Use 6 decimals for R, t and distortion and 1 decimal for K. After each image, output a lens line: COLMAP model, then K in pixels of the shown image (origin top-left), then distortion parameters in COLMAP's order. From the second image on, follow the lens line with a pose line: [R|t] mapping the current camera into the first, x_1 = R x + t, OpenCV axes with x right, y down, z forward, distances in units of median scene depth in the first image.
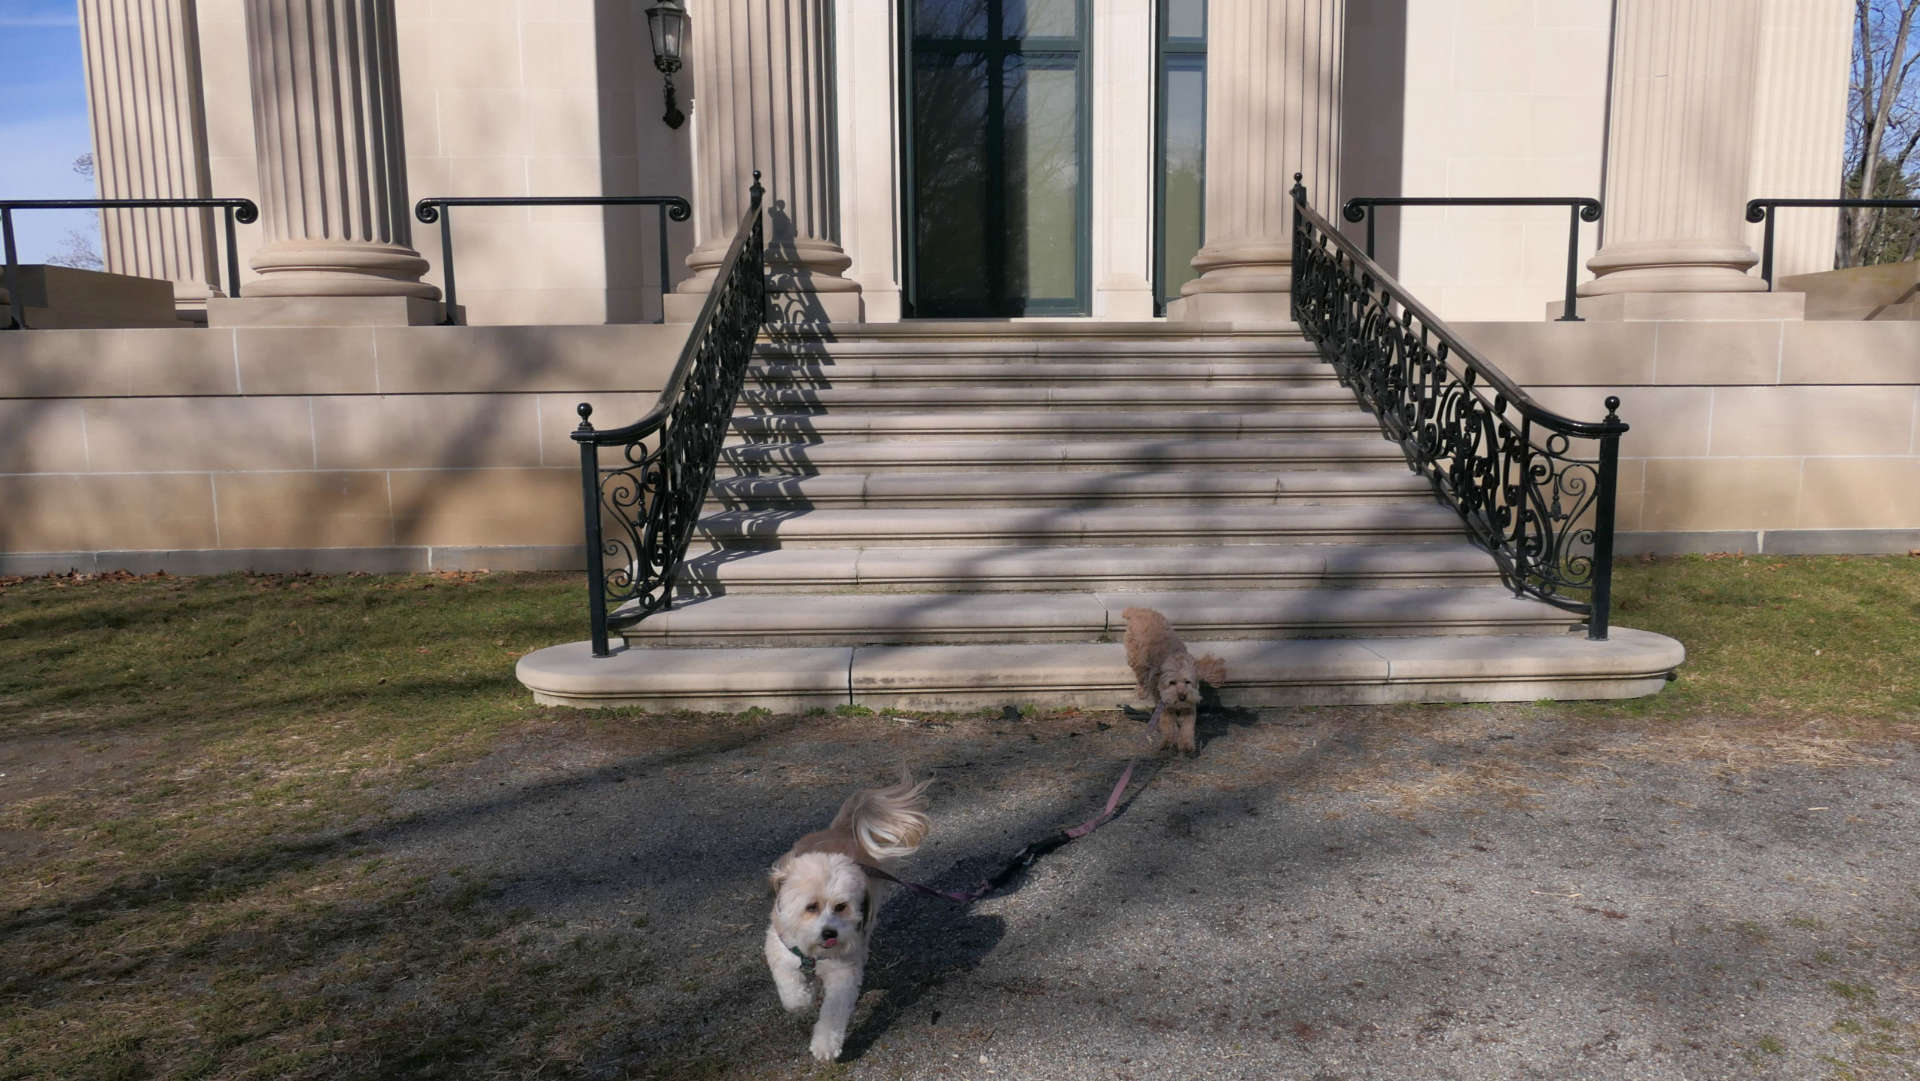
lens RADIAL K [[1447.4, 0, 1002.4], [0, 1447.4, 625.4], [0, 0, 1]] dist [-0.048349, 0.094390]
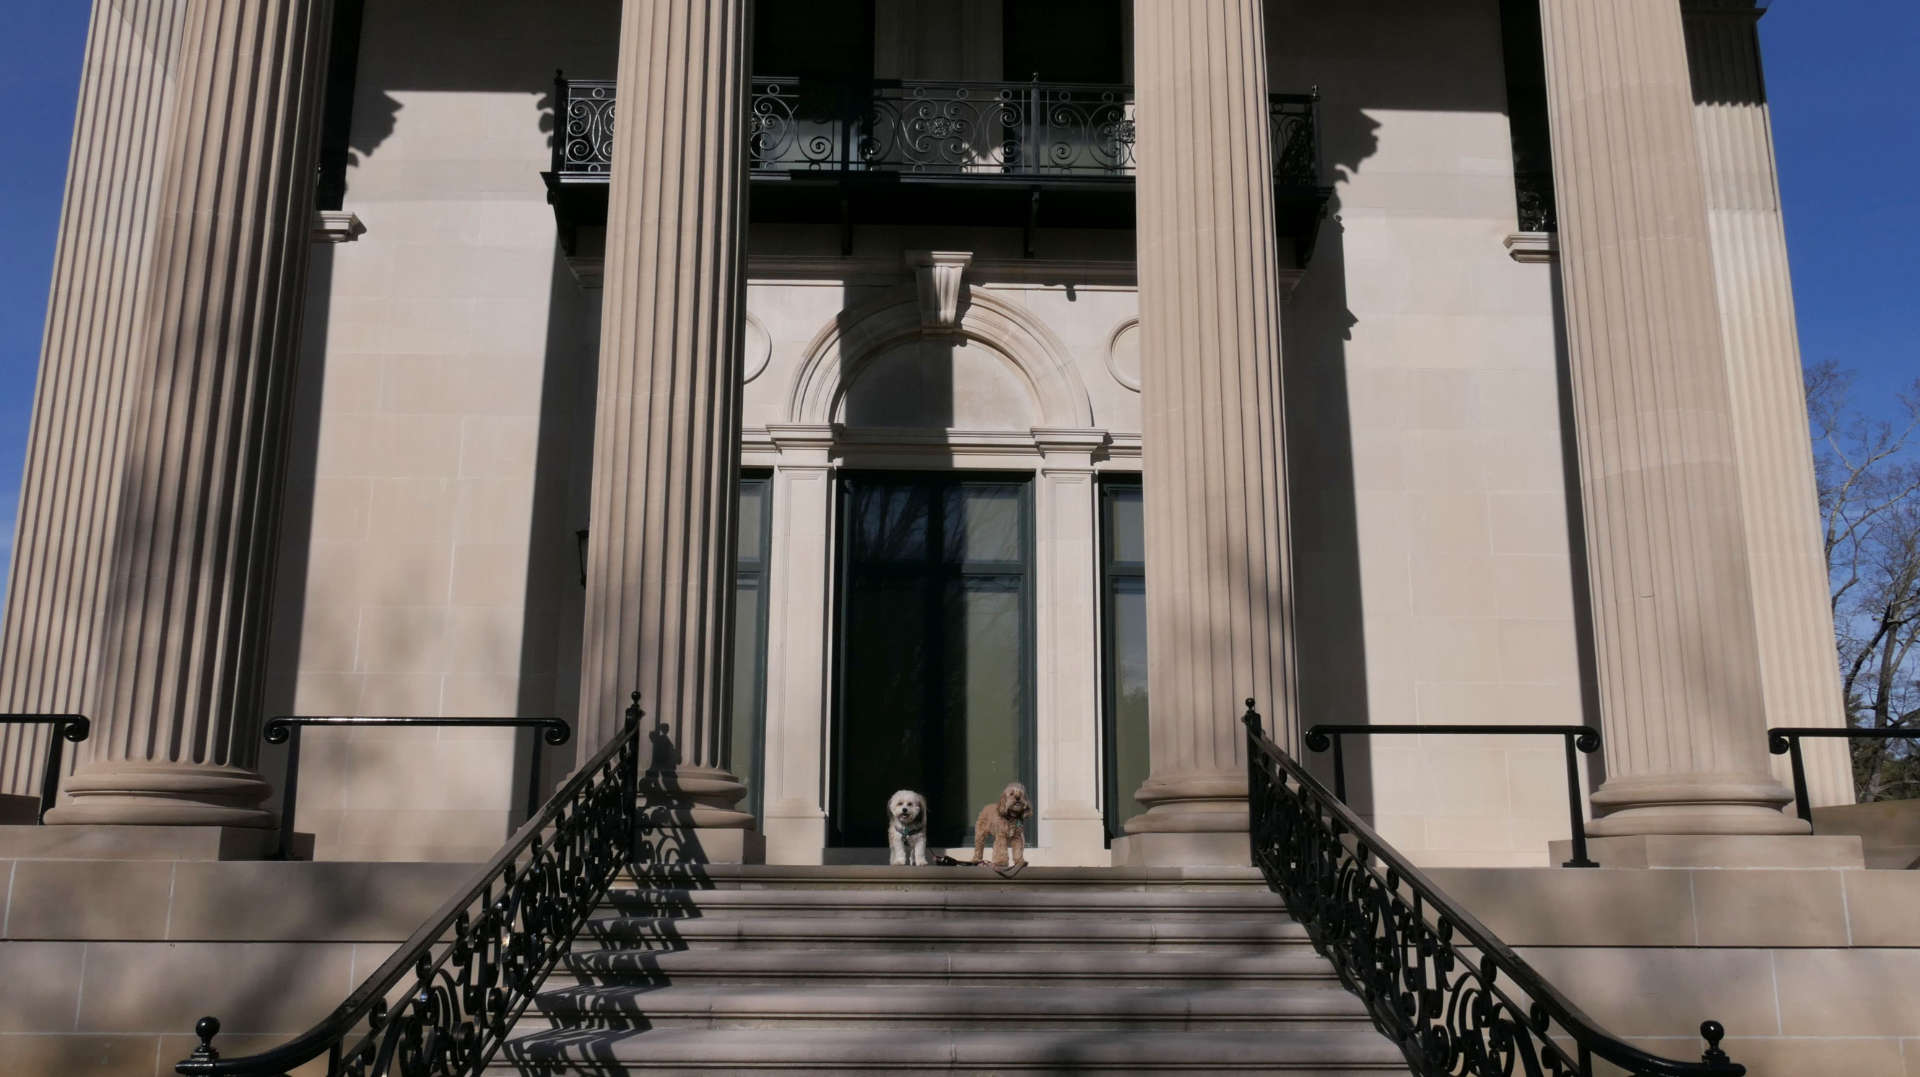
lens RADIAL K [[1385.7, 0, 956.5], [0, 1385.7, 603.1], [0, 0, 1]] dist [-0.013483, -0.002425]
pose [[0.999585, 0.006032, -0.028181, 0.049520], [-0.015733, 0.933495, -0.358244, -0.062304], [0.024146, 0.358539, 0.933203, 0.184379]]
